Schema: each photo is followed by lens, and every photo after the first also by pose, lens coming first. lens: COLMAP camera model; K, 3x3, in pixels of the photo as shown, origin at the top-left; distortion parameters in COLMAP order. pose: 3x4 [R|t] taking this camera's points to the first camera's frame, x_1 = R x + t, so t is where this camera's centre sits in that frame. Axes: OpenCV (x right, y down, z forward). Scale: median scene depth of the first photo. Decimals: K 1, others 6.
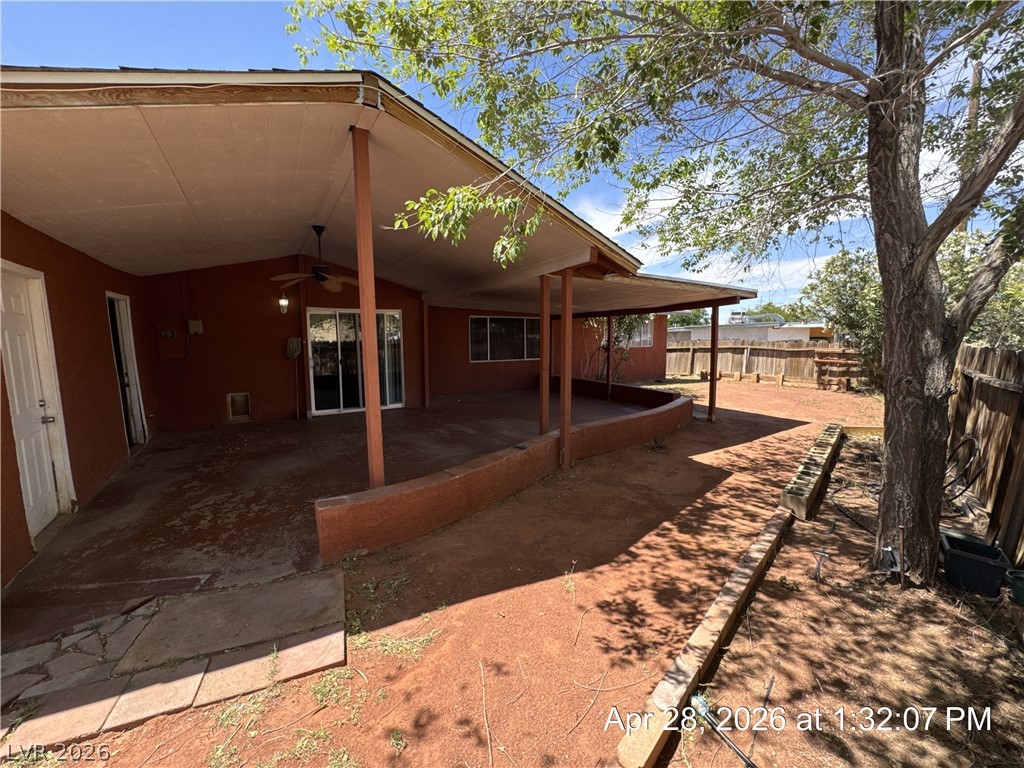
lens RADIAL K [[409.8, 0, 513.5], [0, 409.8, 385.0], [0, 0, 1]] dist [-0.002066, 0.000369]
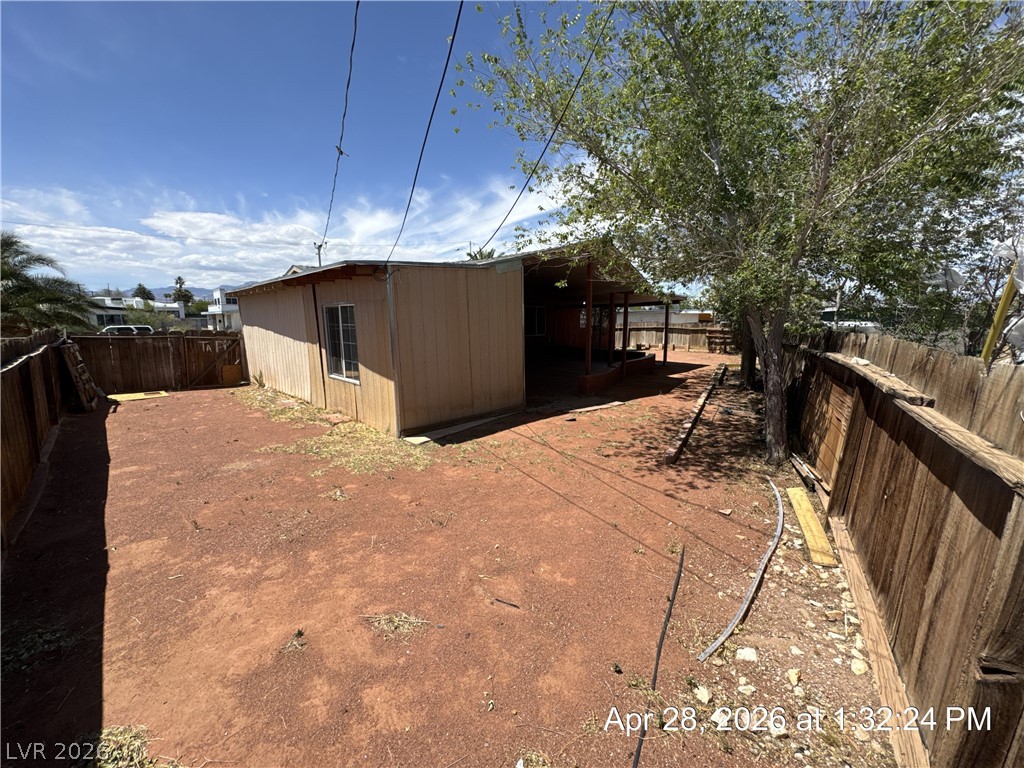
lens RADIAL K [[409.8, 0, 509.6], [0, 409.8, 387.3], [0, 0, 1]] dist [-0.002066, 0.000369]
pose [[0.976617, -0.029682, 0.212928, -0.386914], [0.018833, 0.998427, 0.052801, 0.046356], [-0.214161, -0.047556, 0.975640, -0.434100]]
